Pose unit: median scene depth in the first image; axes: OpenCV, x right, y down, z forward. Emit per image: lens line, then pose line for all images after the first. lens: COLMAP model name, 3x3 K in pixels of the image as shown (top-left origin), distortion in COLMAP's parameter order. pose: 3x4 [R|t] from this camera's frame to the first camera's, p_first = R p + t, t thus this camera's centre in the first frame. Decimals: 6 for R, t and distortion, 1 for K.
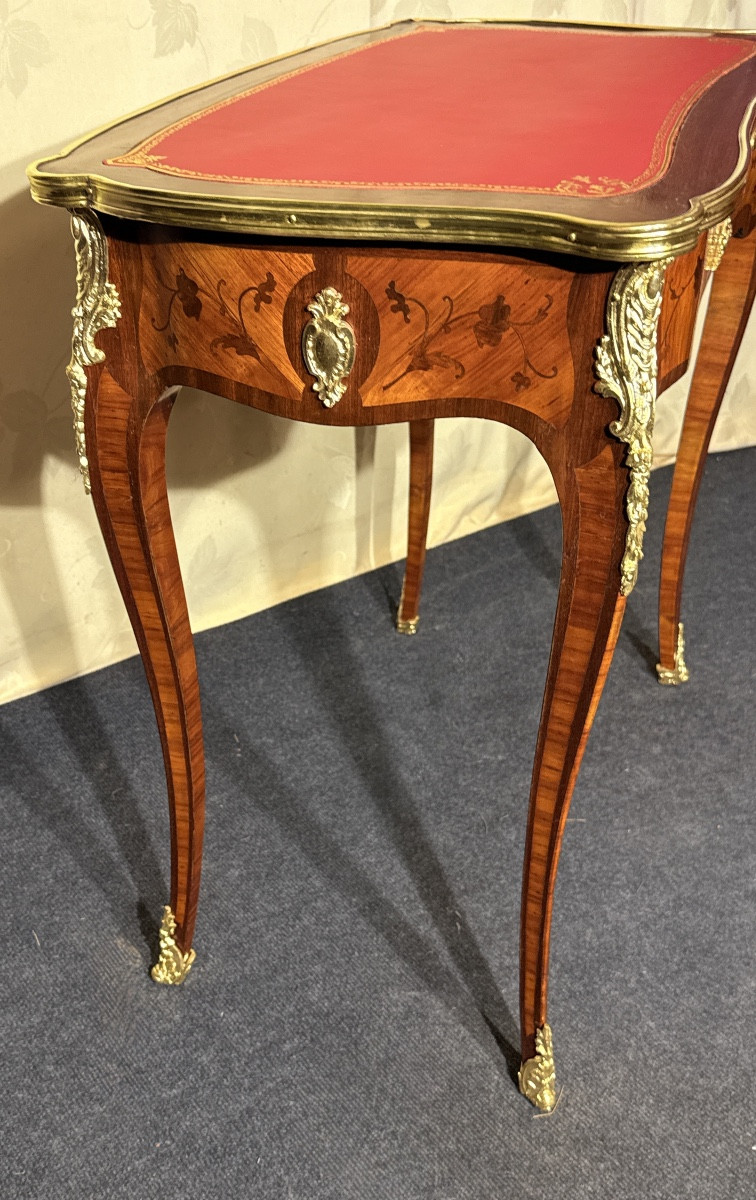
lens RADIAL K [[1319.0, 0, 319.8], [0, 1319.0, 635.0], [0, 0, 1]] dist [0.081542, 0.000000]
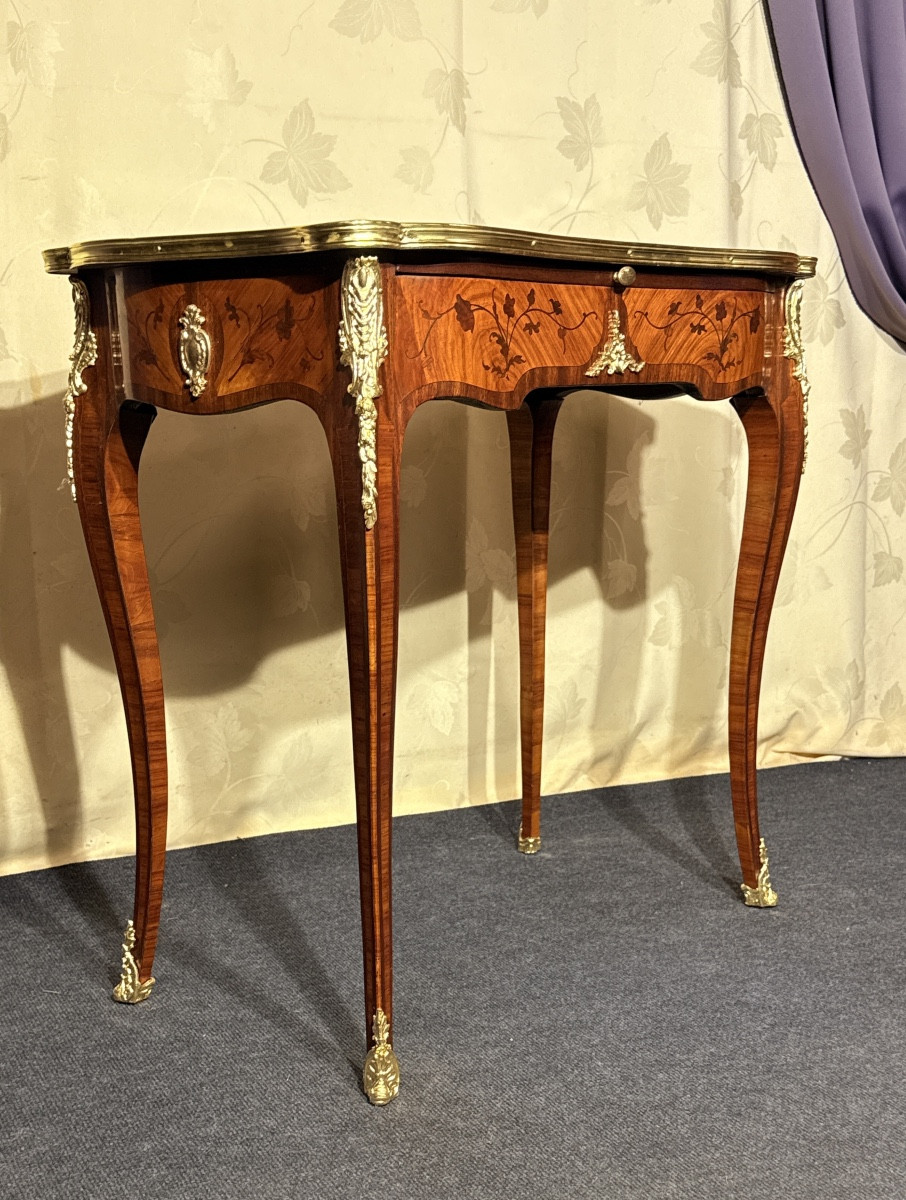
lens RADIAL K [[1638.2, 0, 438.1], [0, 1638.2, 745.0], [0, 0, 1]] dist [0.118589, 0.000000]
pose [[0.946732, 0.080148, -0.311889, 0.701980], [-0.175480, 0.940499, -0.290979, 0.538068], [0.270010, 0.330209, 0.904465, -0.306093]]
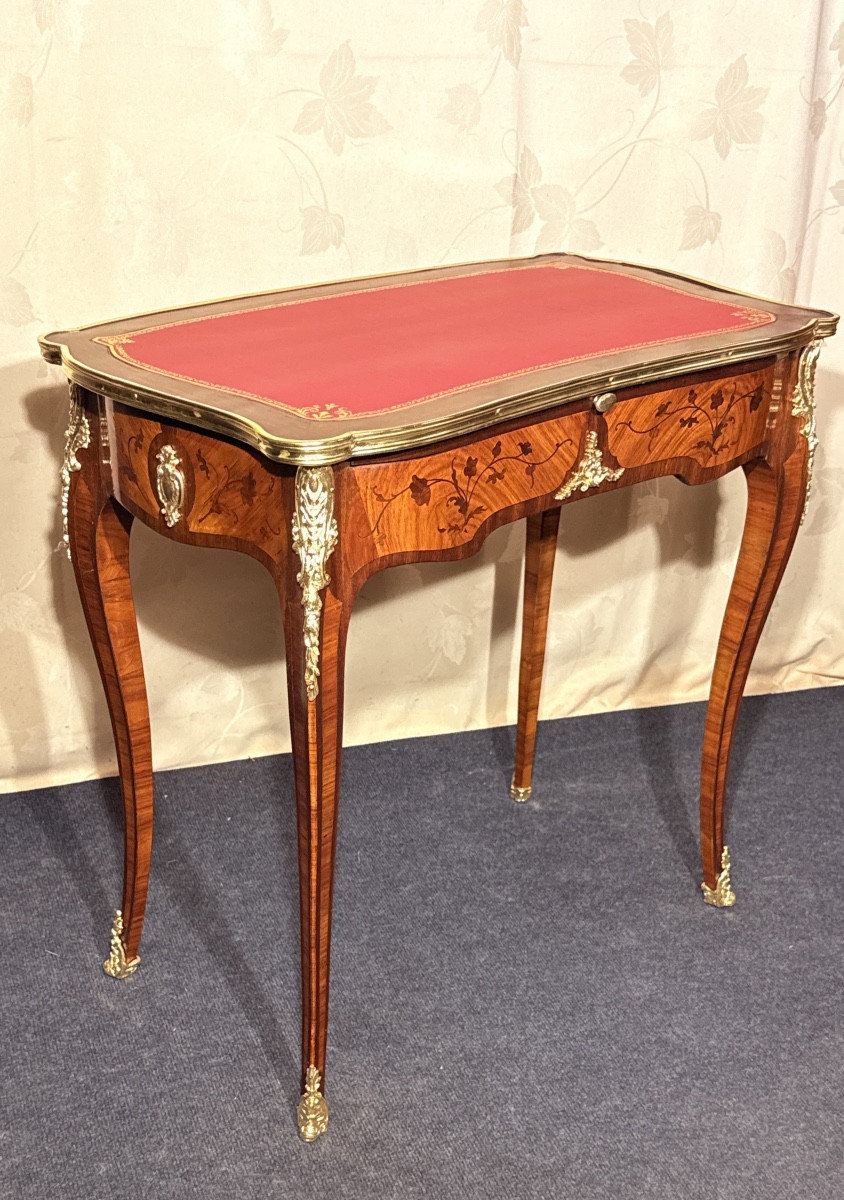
lens RADIAL K [[1694.2, 0, 400.0], [0, 1694.2, 763.5], [0, 0, 1]] dist [0.137316, 0.000000]
pose [[0.899374, 0.248345, -0.359794, 0.843315], [-0.272161, 0.962115, -0.016225, 0.032214], [0.342133, 0.112514, 0.932891, -0.536461]]
